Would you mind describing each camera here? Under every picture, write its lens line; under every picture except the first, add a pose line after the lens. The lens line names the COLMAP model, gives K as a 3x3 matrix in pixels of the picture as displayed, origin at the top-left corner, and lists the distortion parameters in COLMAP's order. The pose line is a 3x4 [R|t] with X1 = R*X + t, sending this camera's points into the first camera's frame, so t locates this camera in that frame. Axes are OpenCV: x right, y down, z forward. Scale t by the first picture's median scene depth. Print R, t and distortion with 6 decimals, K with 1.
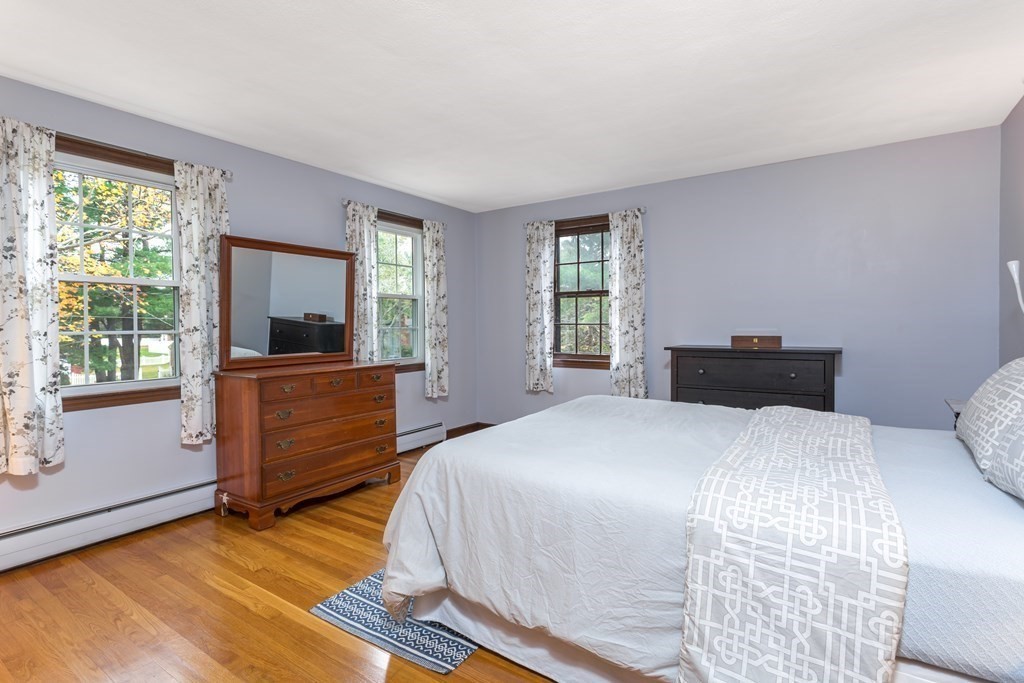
lens RADIAL K [[498.5, 0, 509.9], [0, 498.5, 333.9], [0, 0, 1]] dist [-0.001281, 0.001367]
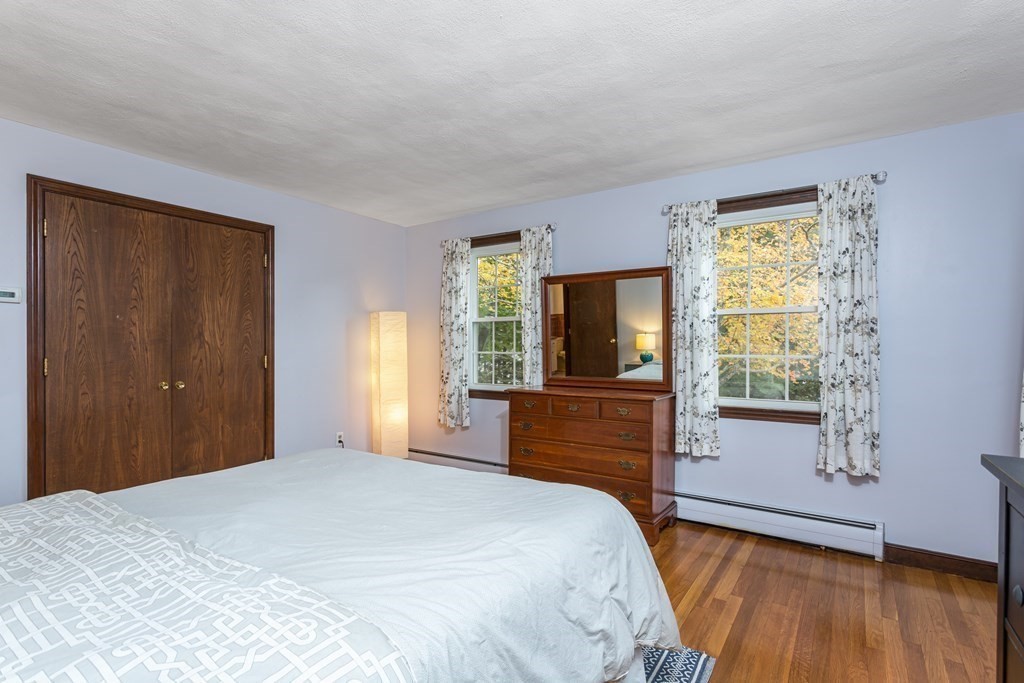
lens RADIAL K [[498.5, 0, 513.9], [0, 498.5, 350.7], [0, 0, 1]] dist [-0.001281, 0.001367]
pose [[-0.002337, 0.021827, -0.999759, 0.567473], [-0.021523, 0.999529, 0.021873, -0.031849], [0.999766, 0.021568, -0.001866, 0.771365]]
